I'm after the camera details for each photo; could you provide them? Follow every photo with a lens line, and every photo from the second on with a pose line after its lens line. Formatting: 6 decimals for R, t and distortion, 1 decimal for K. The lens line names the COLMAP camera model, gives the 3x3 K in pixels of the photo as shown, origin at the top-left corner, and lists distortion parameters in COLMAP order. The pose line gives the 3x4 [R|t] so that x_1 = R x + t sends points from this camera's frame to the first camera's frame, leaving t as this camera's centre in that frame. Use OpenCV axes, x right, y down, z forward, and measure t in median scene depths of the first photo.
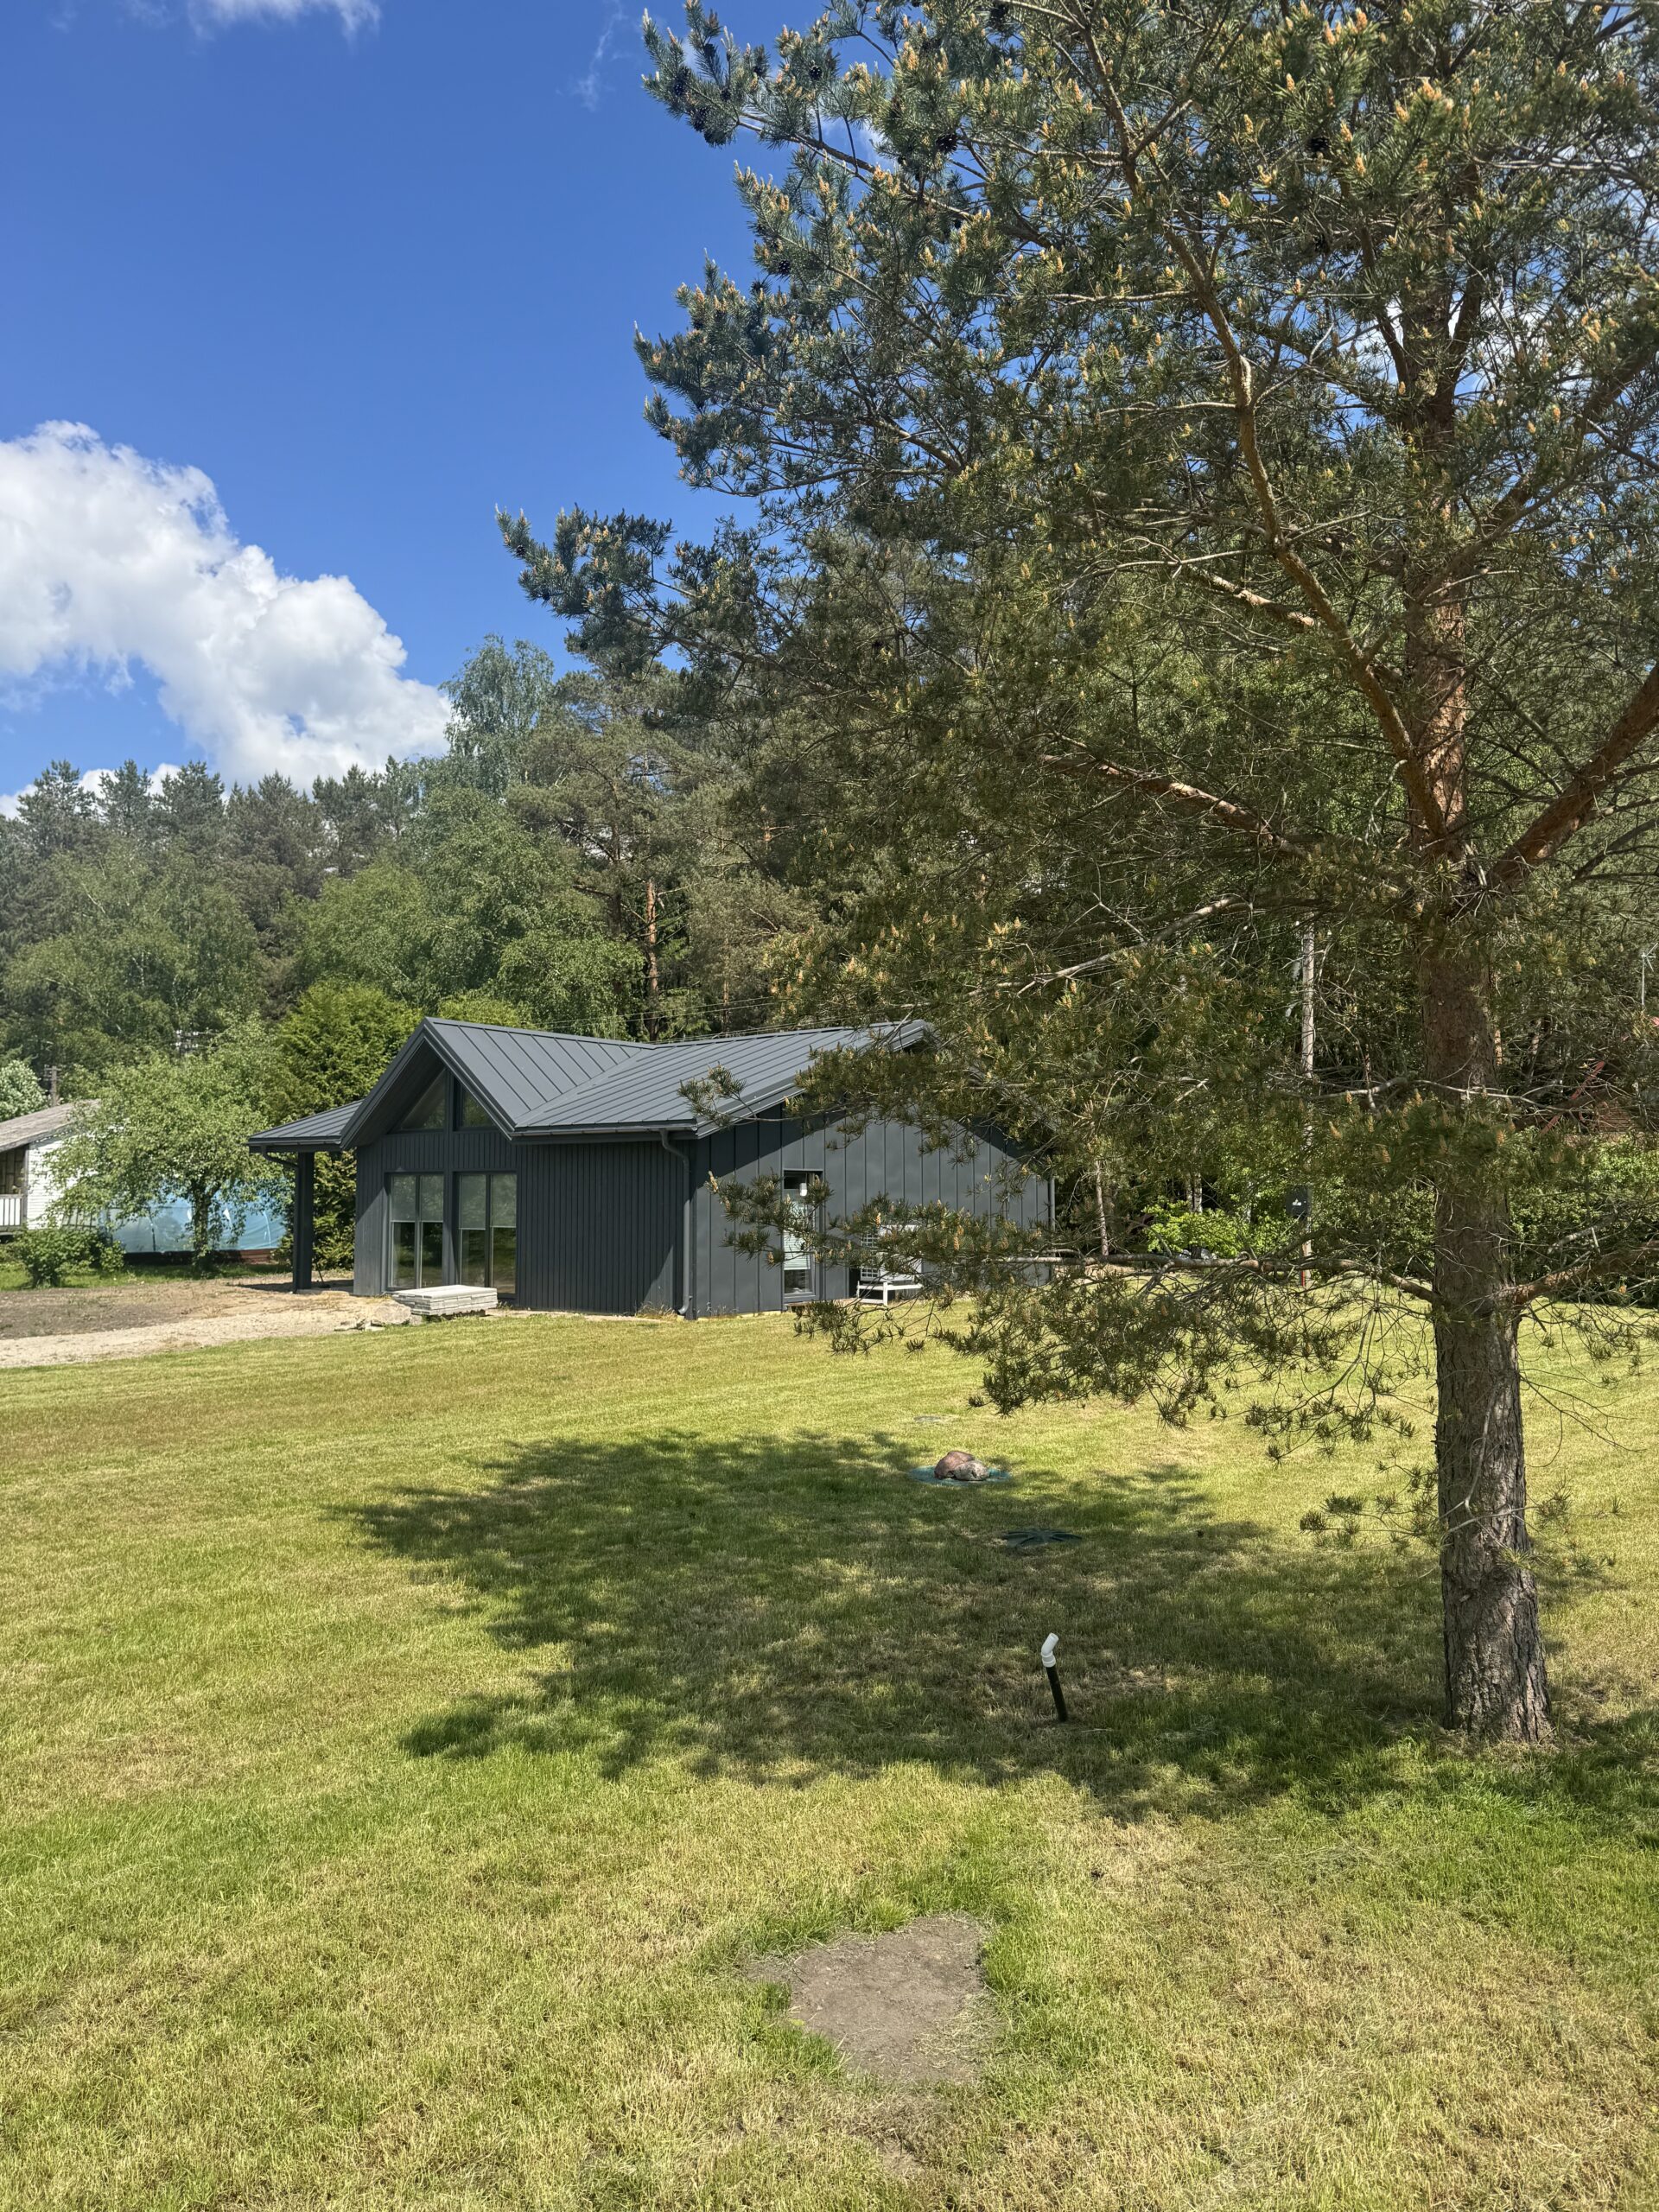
lens RADIAL K [[1498.9, 0, 829.5], [0, 1498.9, 1106.0], [0, 0, 1]] dist [0.077529, -0.075016]
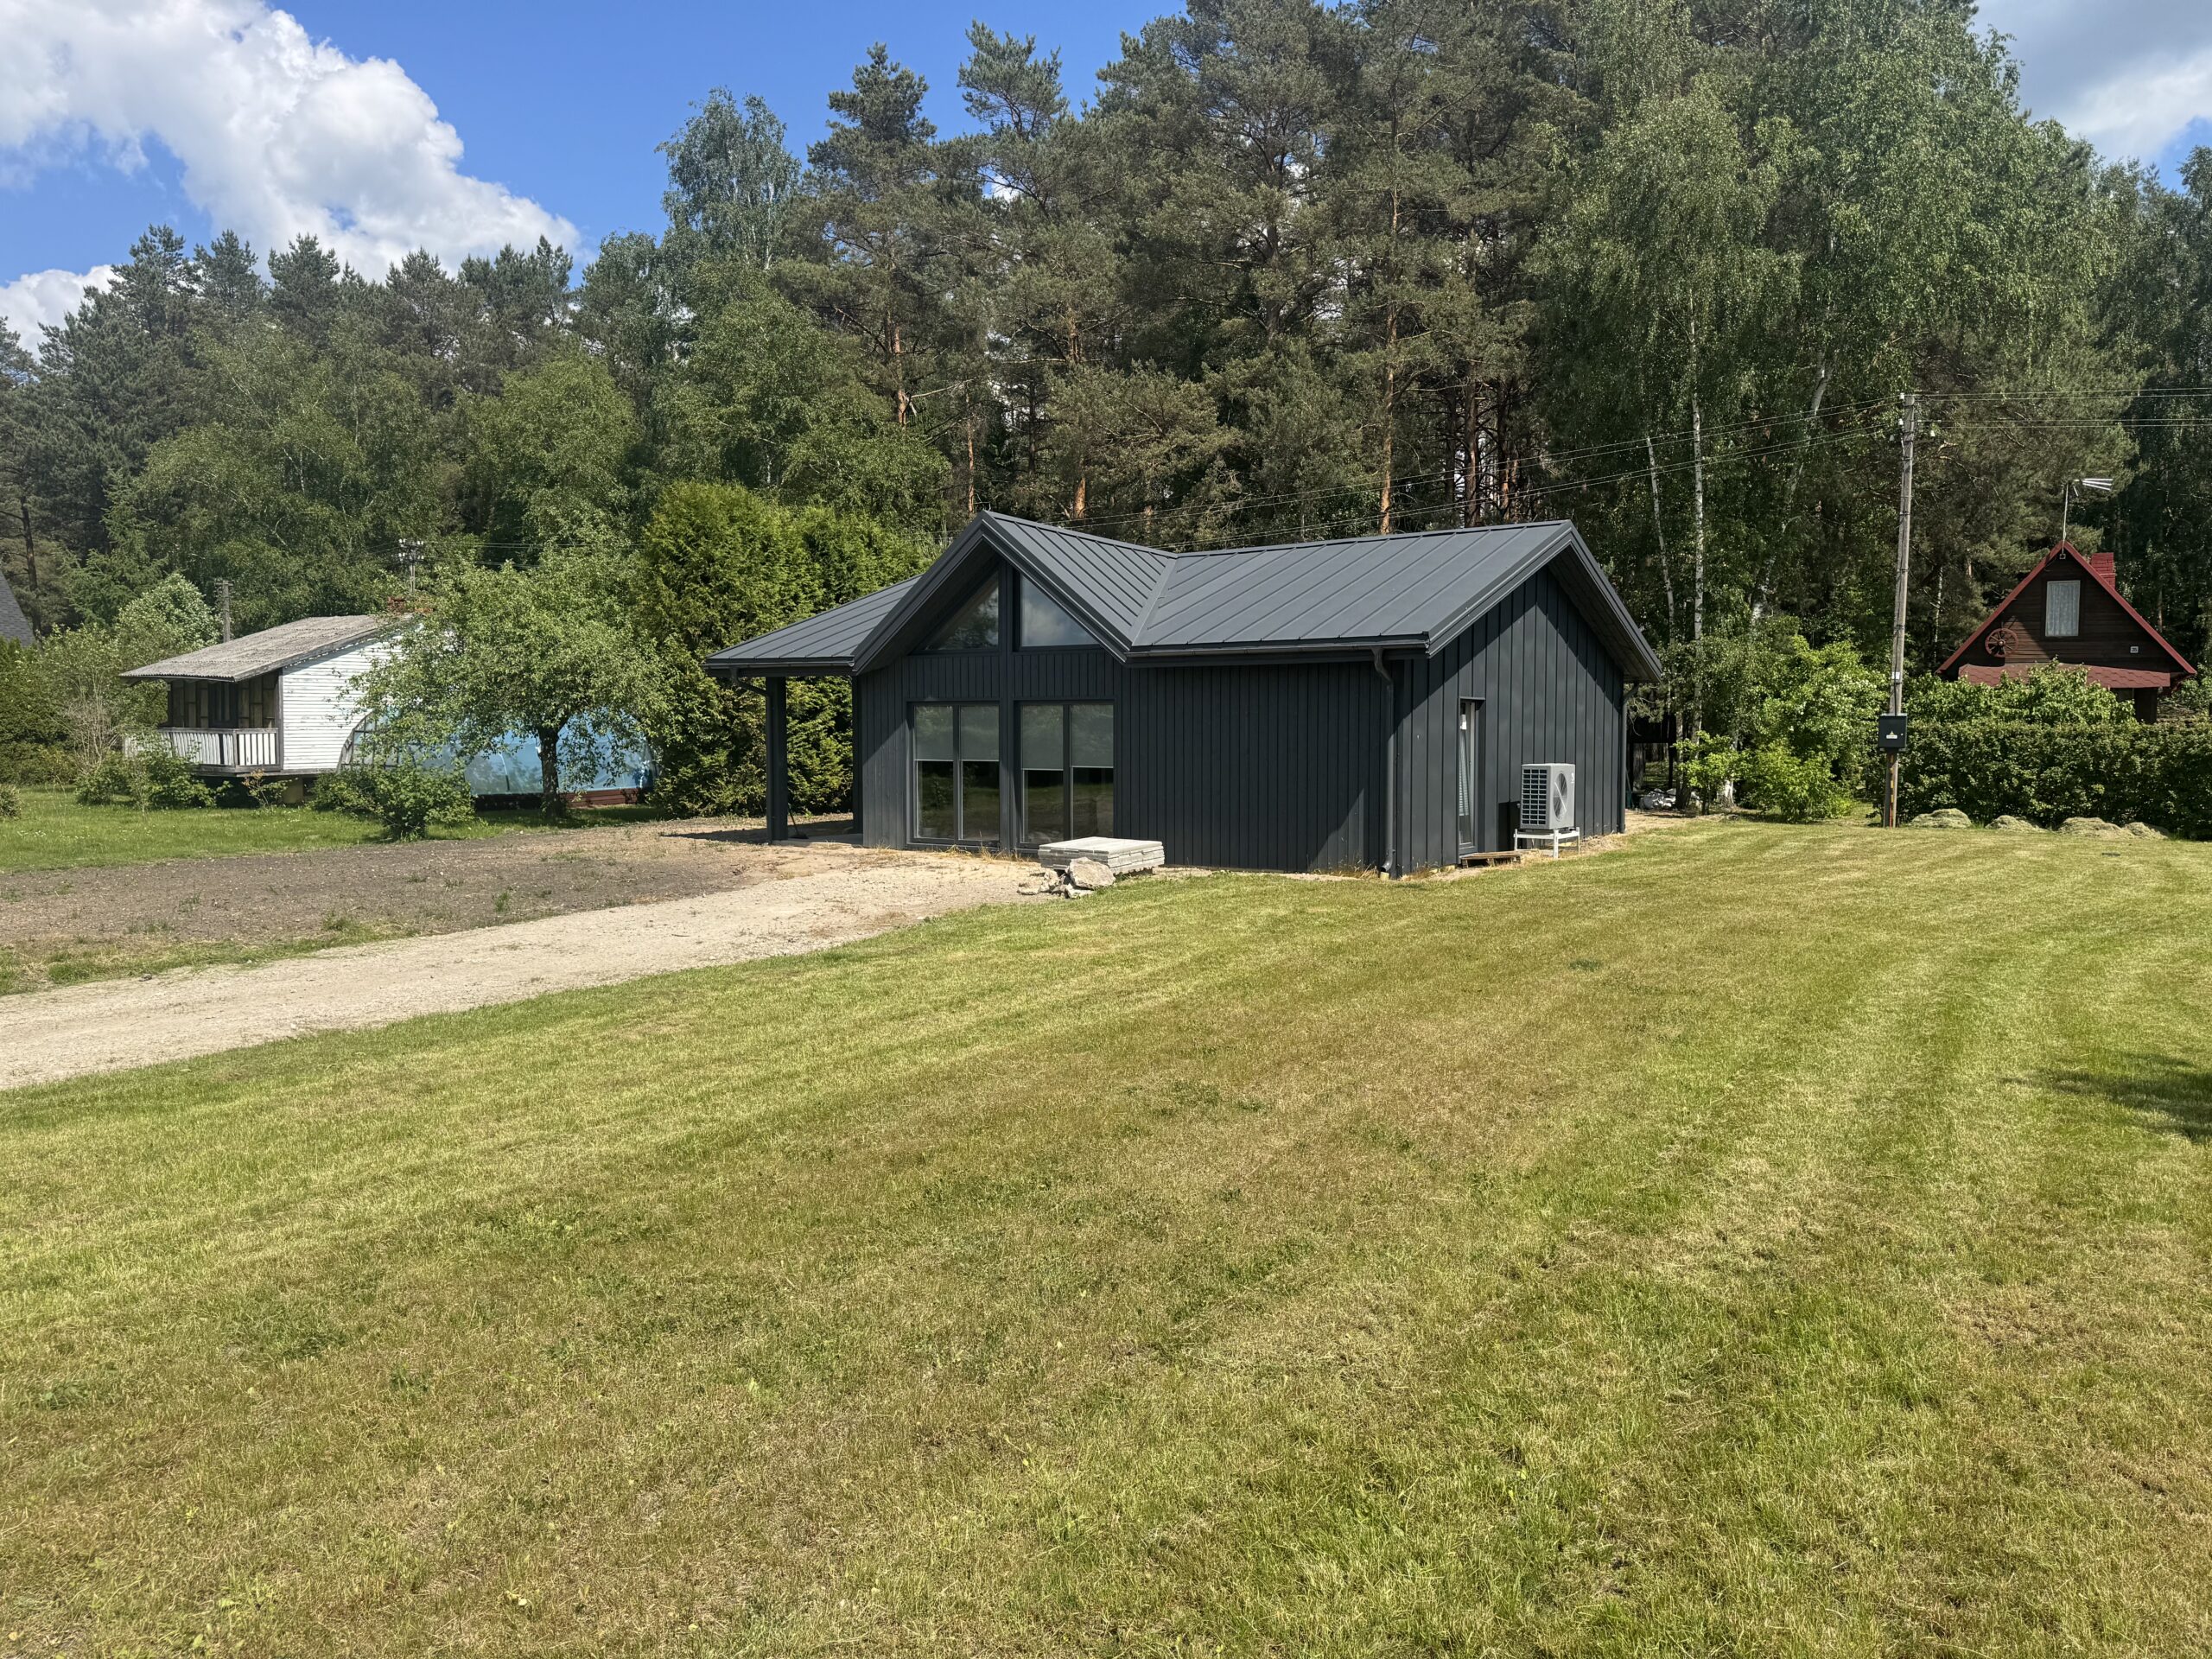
lens RADIAL K [[1498.9, 0, 1122.8], [0, 1498.9, 792.3], [0, 0, 1]] dist [0.077529, -0.075016]
pose [[0.991699, -0.005711, 0.128457, -0.218378], [-0.006972, 0.995155, 0.098066, 0.009547], [-0.128395, -0.098147, 0.986854, 0.129587]]
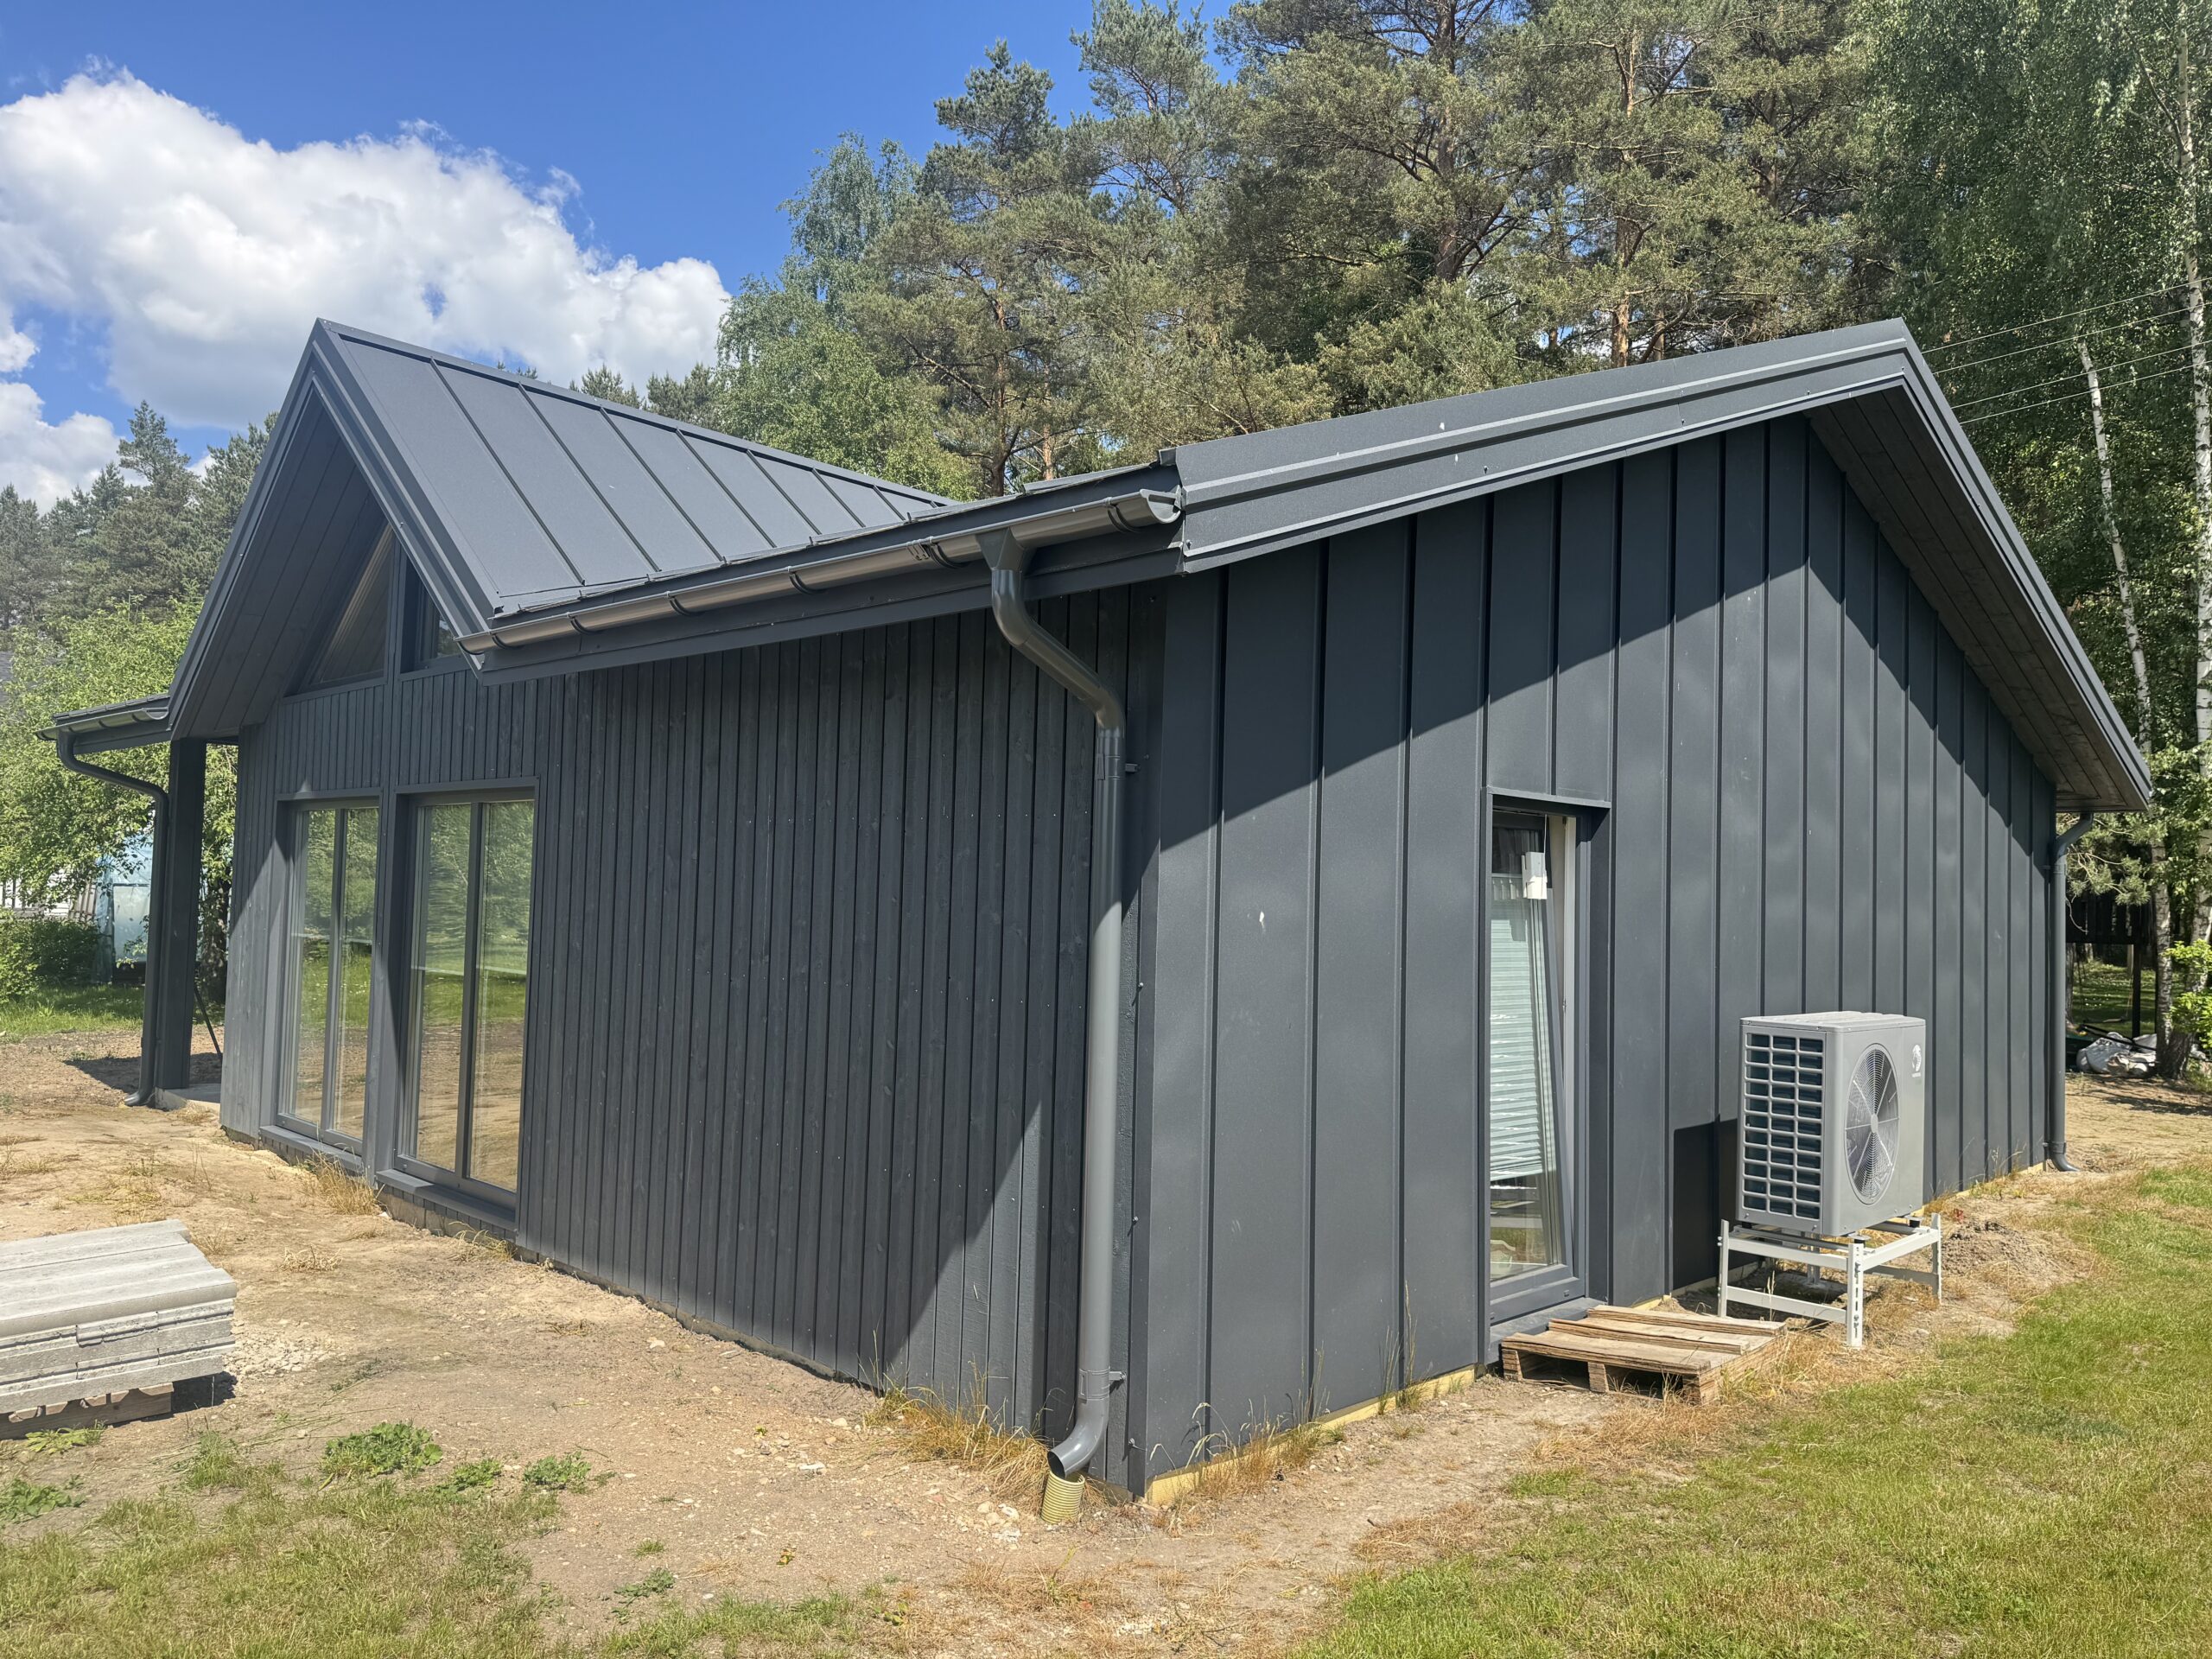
lens RADIAL K [[1549.8, 0, 1106.0], [0, 1549.8, 829.5], [0, 0, 1]] dist [0.027816, -0.045649]
pose [[0.996406, 0.024772, -0.081005, -0.049491], [-0.023552, 0.999595, 0.015973, 0.030989], [0.081368, -0.014008, 0.996586, 0.496951]]
